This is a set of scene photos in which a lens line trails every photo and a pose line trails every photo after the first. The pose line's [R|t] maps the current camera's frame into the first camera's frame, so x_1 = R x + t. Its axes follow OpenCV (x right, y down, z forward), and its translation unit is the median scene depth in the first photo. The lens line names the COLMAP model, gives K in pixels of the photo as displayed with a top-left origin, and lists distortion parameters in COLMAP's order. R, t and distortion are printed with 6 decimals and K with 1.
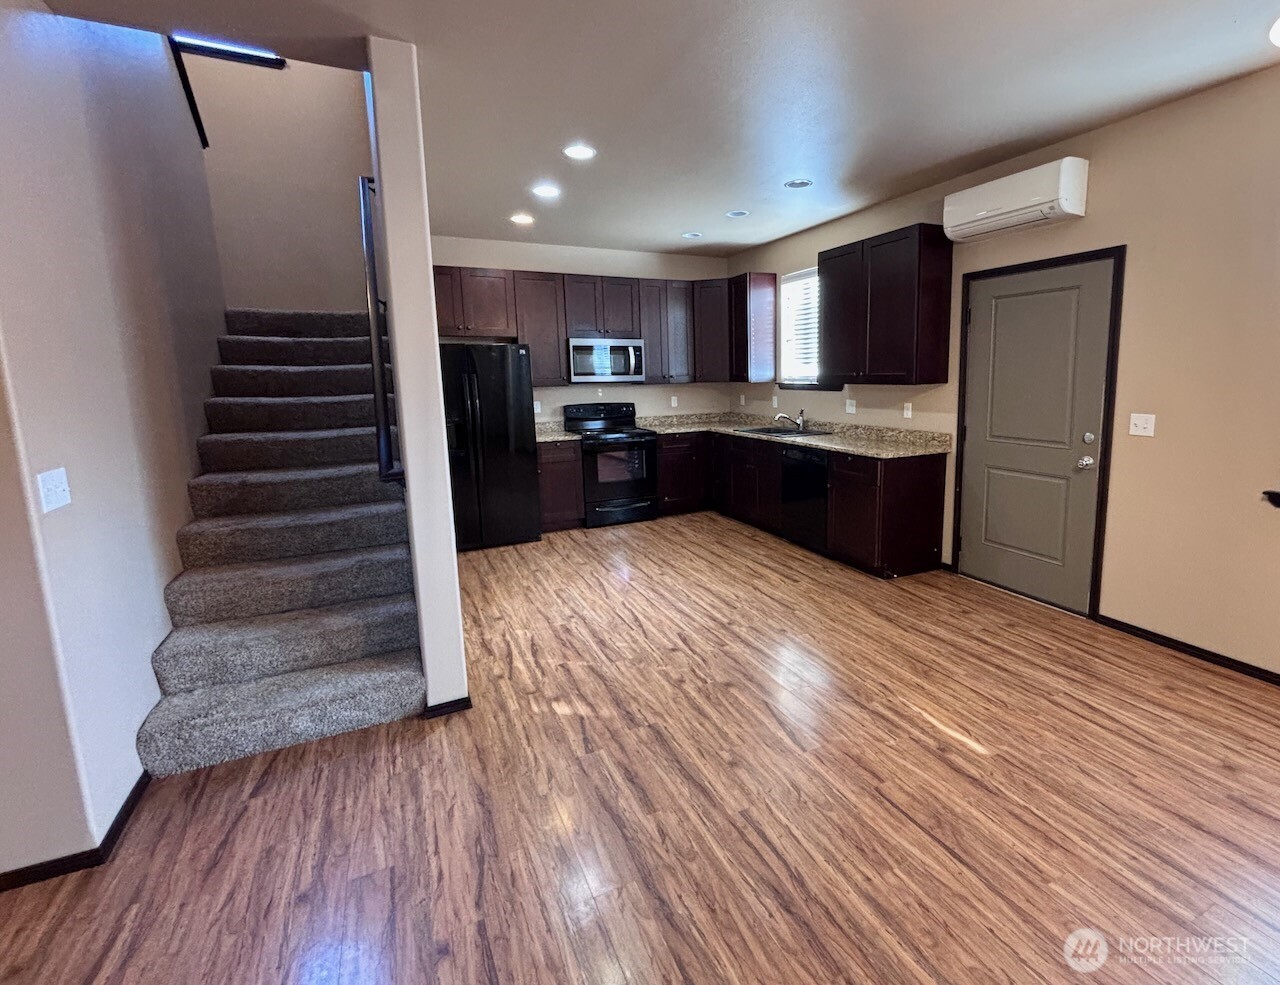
lens RADIAL K [[596.9, 0, 694.0], [0, 596.9, 461.0], [0, 0, 1]] dist [-0.005209, -0.001503]
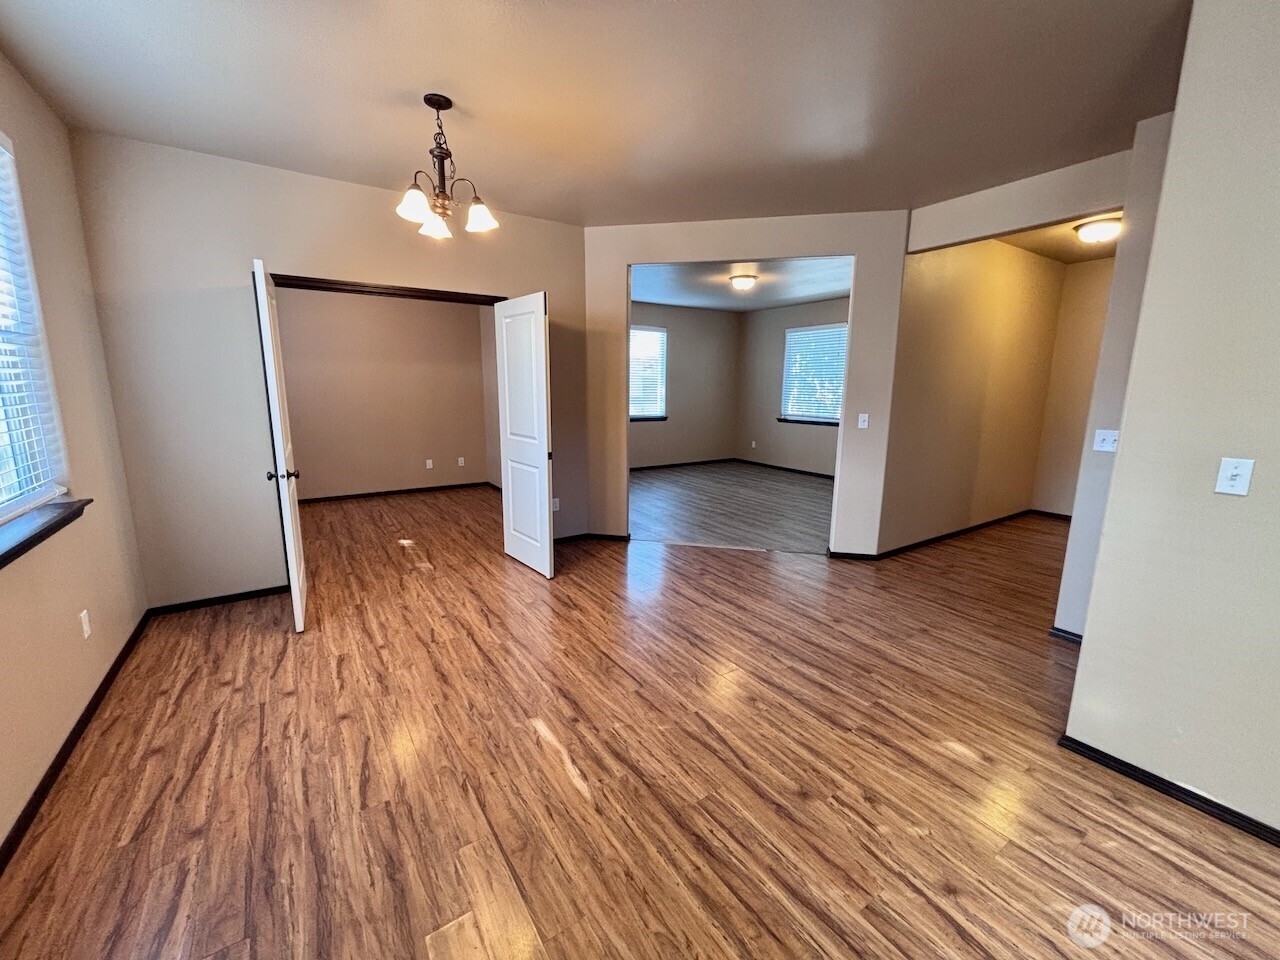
lens RADIAL K [[518.4, 0, 636.4], [0, 518.4, 480.4], [0, 0, 1]] dist [0.002226, 0.003137]
pose [[-0.992004, 0.033829, -0.121585, 0.288642], [-0.008448, 0.943445, 0.331421, -0.185679], [0.125920, 0.329799, -0.935616, 1.261537]]
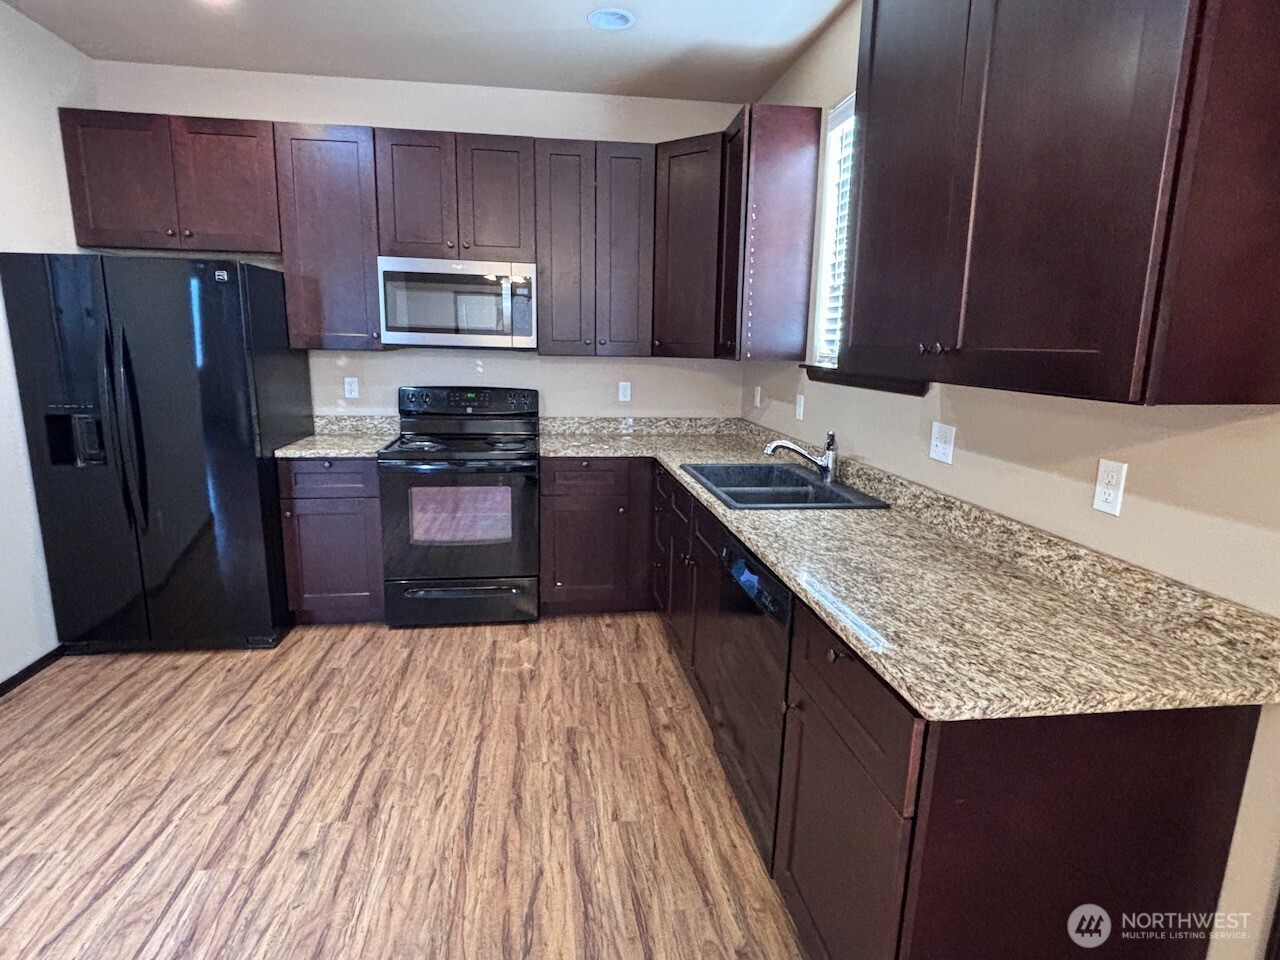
lens RADIAL K [[690.3, 0, 639.6], [0, 690.3, 479.2], [0, 0, 1]] dist [-0.016847, -0.001369]
pose [[0.949597, 0.099387, -0.297301, 0.345472], [-0.085866, 0.994604, 0.058231, -0.124460], [0.301484, -0.029768, 0.953006, 0.890002]]
